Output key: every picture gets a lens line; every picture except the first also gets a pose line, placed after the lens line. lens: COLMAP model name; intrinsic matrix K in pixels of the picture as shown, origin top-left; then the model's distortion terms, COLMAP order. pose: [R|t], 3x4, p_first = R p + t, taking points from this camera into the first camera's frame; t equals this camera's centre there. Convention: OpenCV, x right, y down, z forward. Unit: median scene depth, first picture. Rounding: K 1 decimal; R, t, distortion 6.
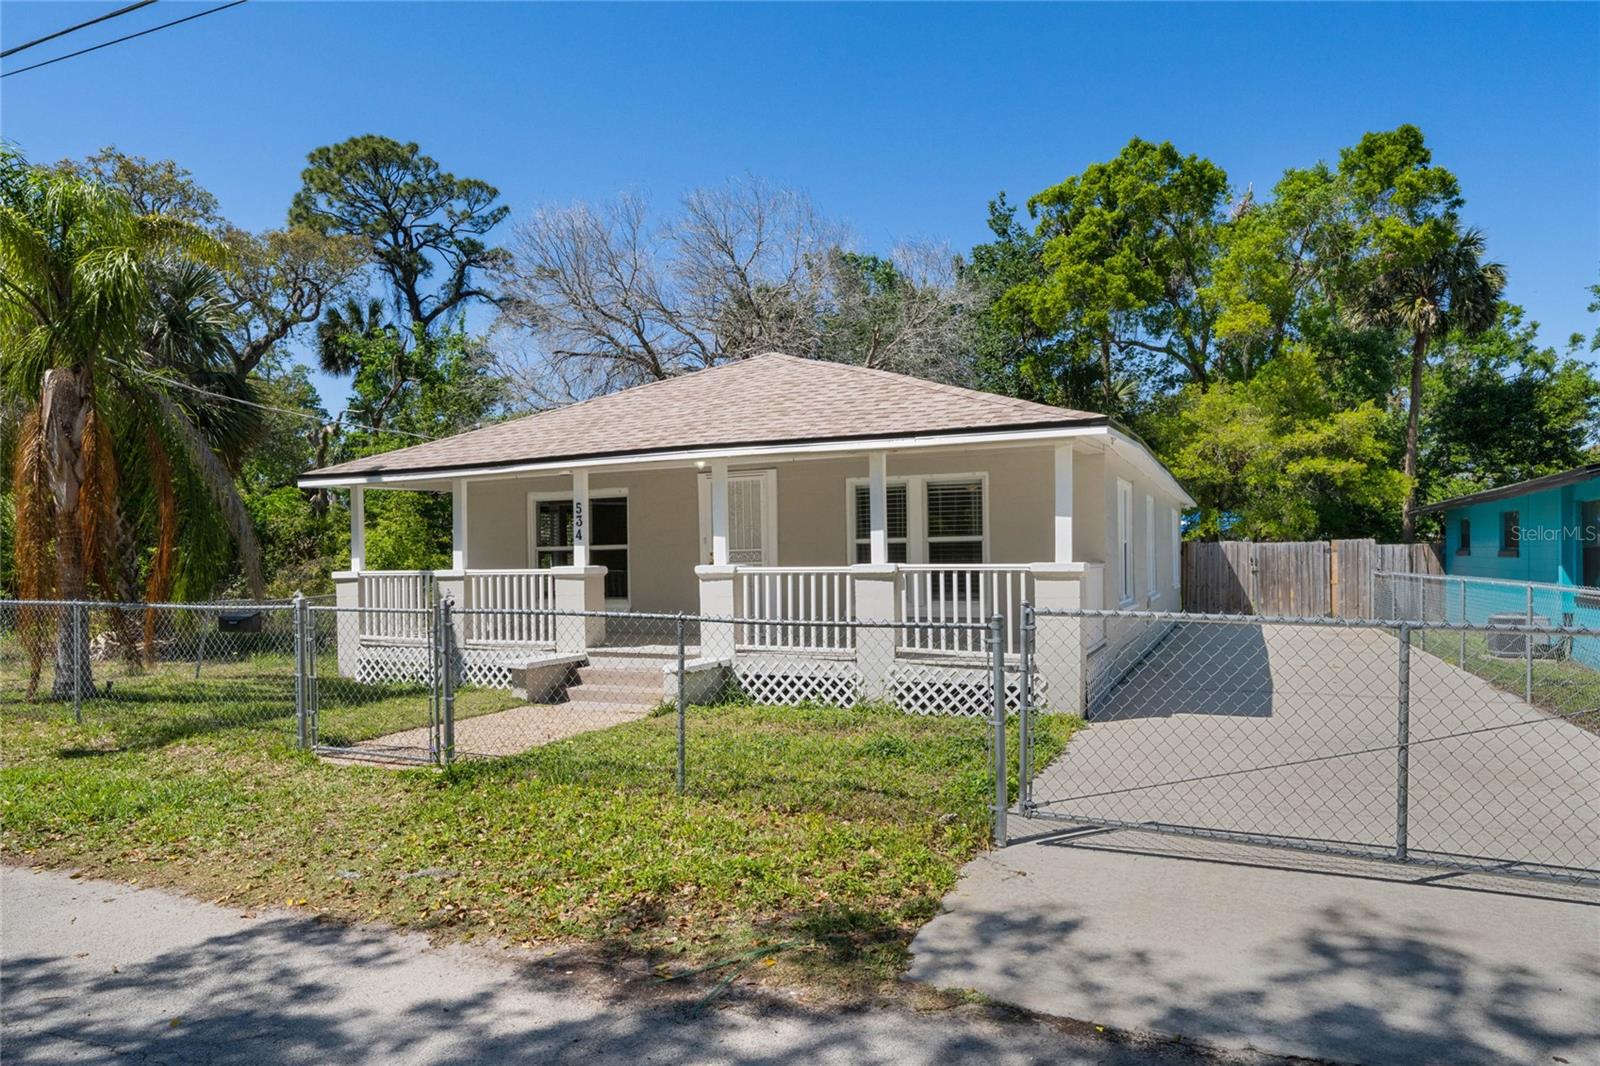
lens RADIAL K [[938.5, 0, 797.4], [0, 938.5, 531.0], [0, 0, 1]] dist [-0.022484, 0.002011]
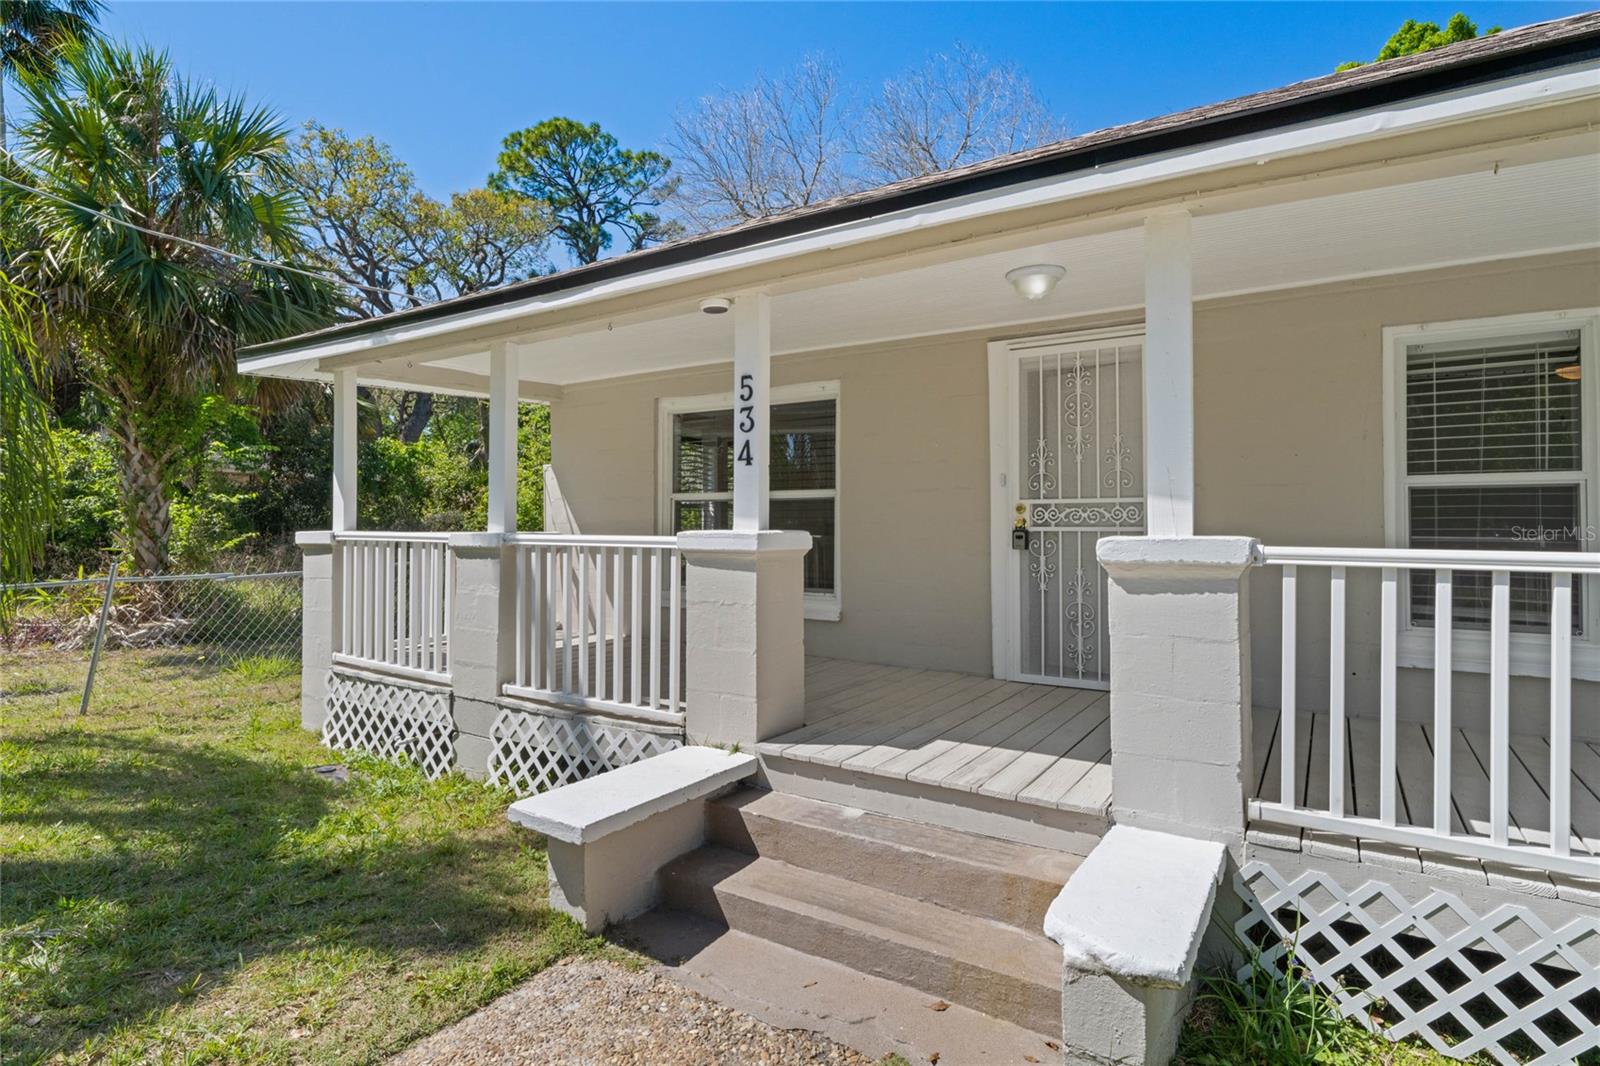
lens RADIAL K [[808.1, 0, 810.7], [0, 808.1, 523.1], [0, 0, 1]] dist [0.019770, -0.000101]
pose [[0.988751, 0.017767, -0.148511, -0.118663], [-0.012953, 0.999361, 0.033322, 0.017043], [0.149008, -0.031023, 0.988349, 0.510014]]
